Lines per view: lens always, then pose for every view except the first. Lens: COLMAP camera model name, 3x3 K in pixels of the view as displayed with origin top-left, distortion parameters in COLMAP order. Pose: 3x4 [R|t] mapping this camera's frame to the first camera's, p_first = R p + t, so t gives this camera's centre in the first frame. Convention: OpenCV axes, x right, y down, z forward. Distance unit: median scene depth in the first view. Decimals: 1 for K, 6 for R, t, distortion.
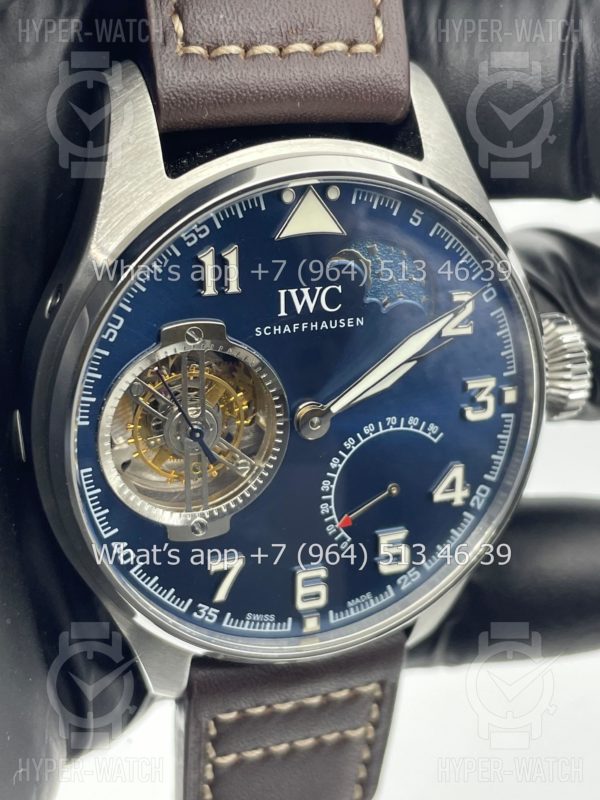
lens RADIAL K [[1265.7, 0, 301.2], [0, 1265.7, 397.2], [0, 0, 1]] dist [0.101590, 0.000000]
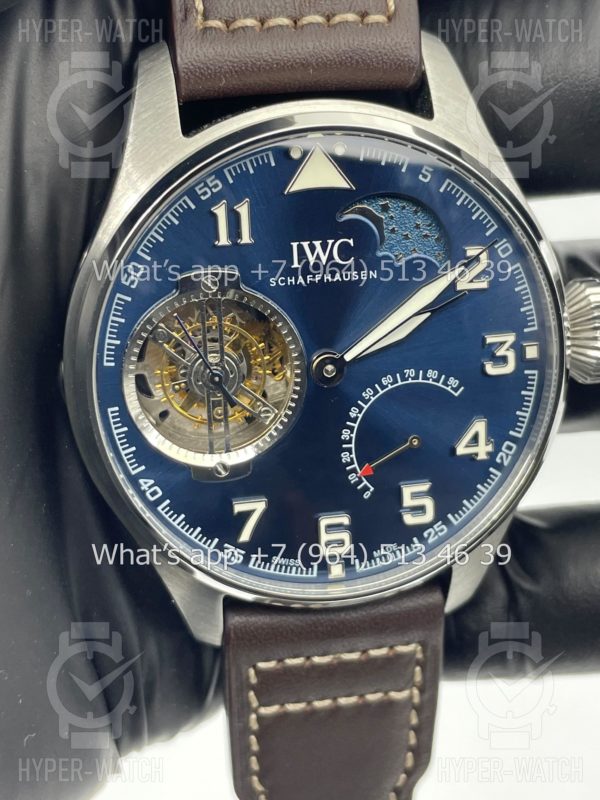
lens RADIAL K [[1265.7, 0, 299.6], [0, 1265.7, 398.4], [0, 0, 1]] dist [0.101590, 0.000000]
pose [[0.982569, -0.000801, -0.185899, 0.179296], [-0.012588, 0.997409, -0.070827, 0.116653], [0.185474, 0.071933, 0.980013, -0.035742]]
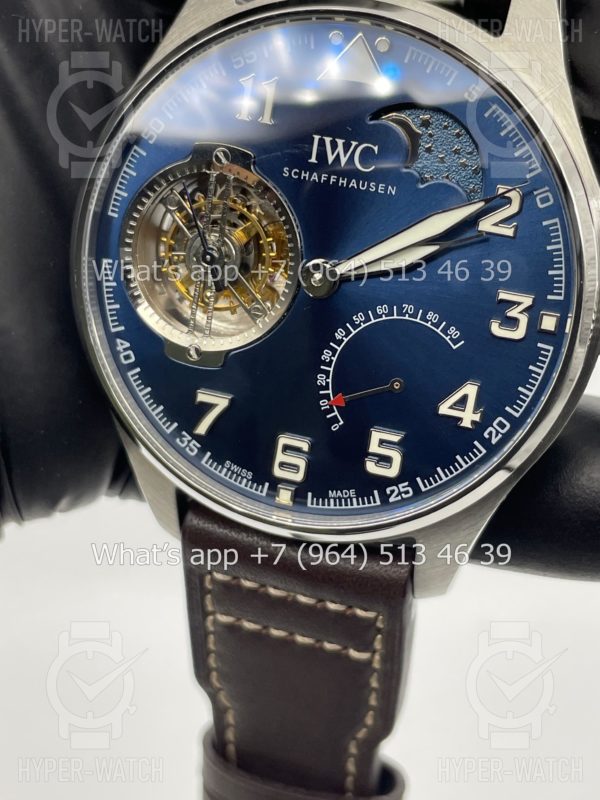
lens RADIAL K [[1265.7, 0, 302.7], [0, 1265.7, 399.4], [0, 0, 1]] dist [0.101590, 0.000000]
pose [[0.805625, 0.257852, -0.533368, 0.539451], [-0.327887, 0.943914, -0.038930, 0.147901], [0.493415, 0.206247, 0.844987, 0.180807]]
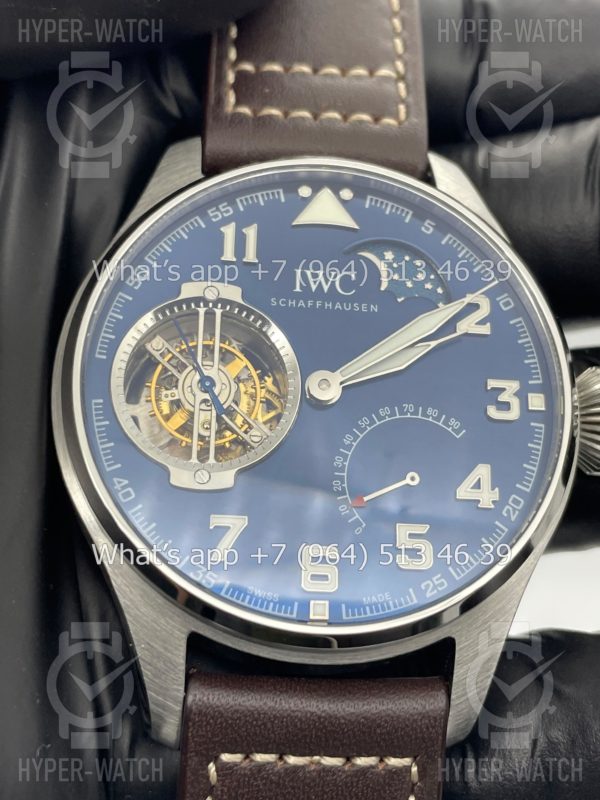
lens RADIAL K [[1265.7, 0, 300.8], [0, 1265.7, 397.9], [0, 0, 1]] dist [0.101590, 0.000000]
pose [[0.973169, -0.052310, -0.224068, 0.217094], [-0.092780, 0.801927, -0.590174, 0.622534], [0.210558, 0.595128, 0.775557, 0.206028]]
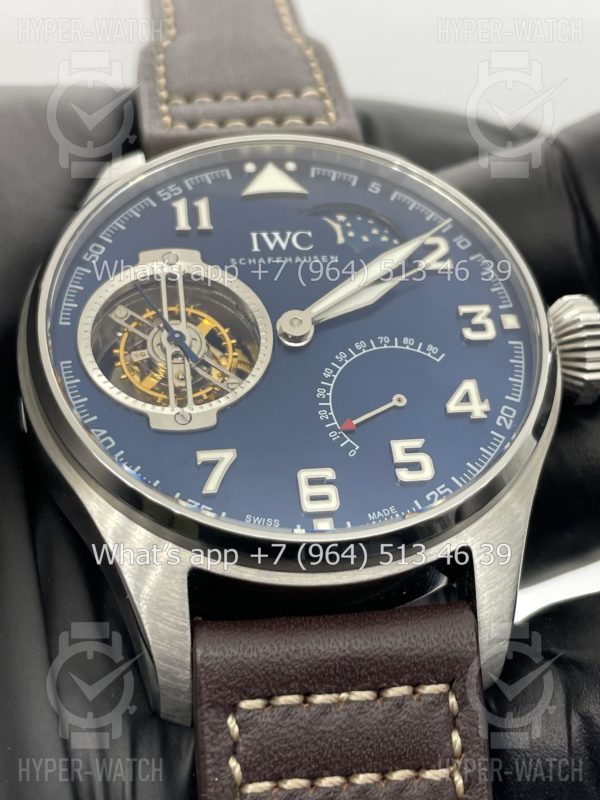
lens RADIAL K [[1265.7, 0, 302.7], [0, 1265.7, 409.4], [0, 0, 1]] dist [0.101590, 0.000000]
pose [[0.961522, -0.232185, -0.146852, 0.145162], [0.036065, 0.636588, -0.770360, 0.822924], [0.272350, 0.735422, 0.620467, 0.421677]]
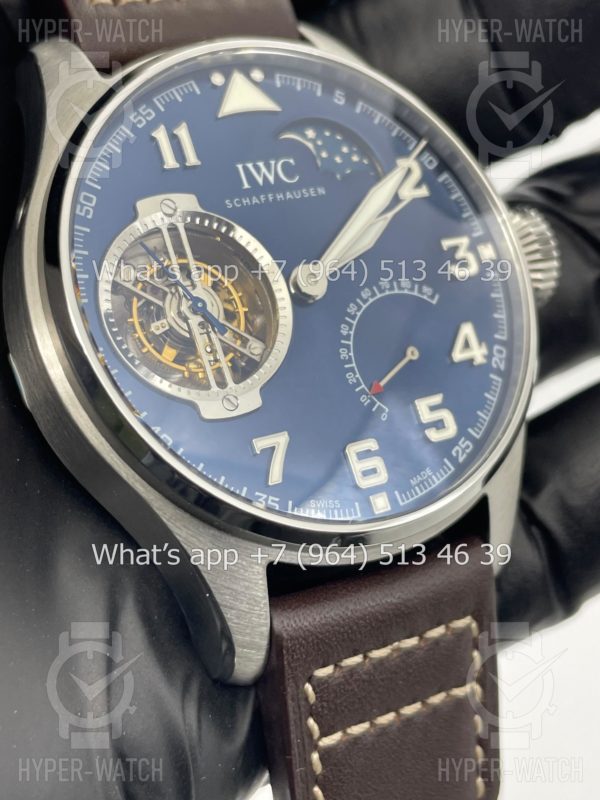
lens RADIAL K [[1265.7, 0, 298.1], [0, 1265.7, 407.3], [0, 0, 1]] dist [0.101590, 0.000000]
pose [[0.947365, -0.279619, 0.155926, -0.176170], [0.320142, 0.831938, -0.453198, 0.533324], [-0.002998, 0.479262, 0.877667, 0.184716]]
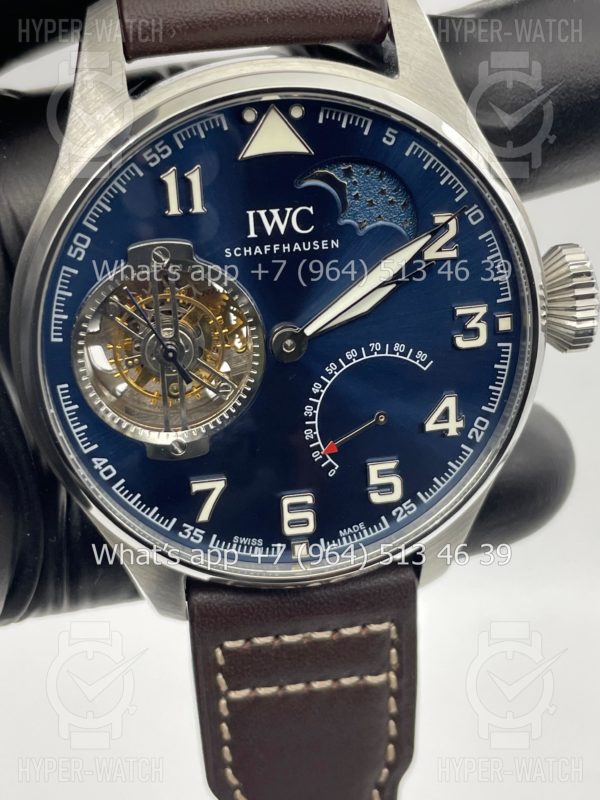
lens RADIAL K [[1265.7, 0, 301.5], [0, 1265.7, 397.0], [0, 0, 1]] dist [0.101590, 0.000000]
pose [[0.975511, 0.011677, -0.219642, 0.237541], [-0.013981, 0.999862, -0.008939, 0.068977], [0.219508, 0.011791, 0.975539, 0.022390]]
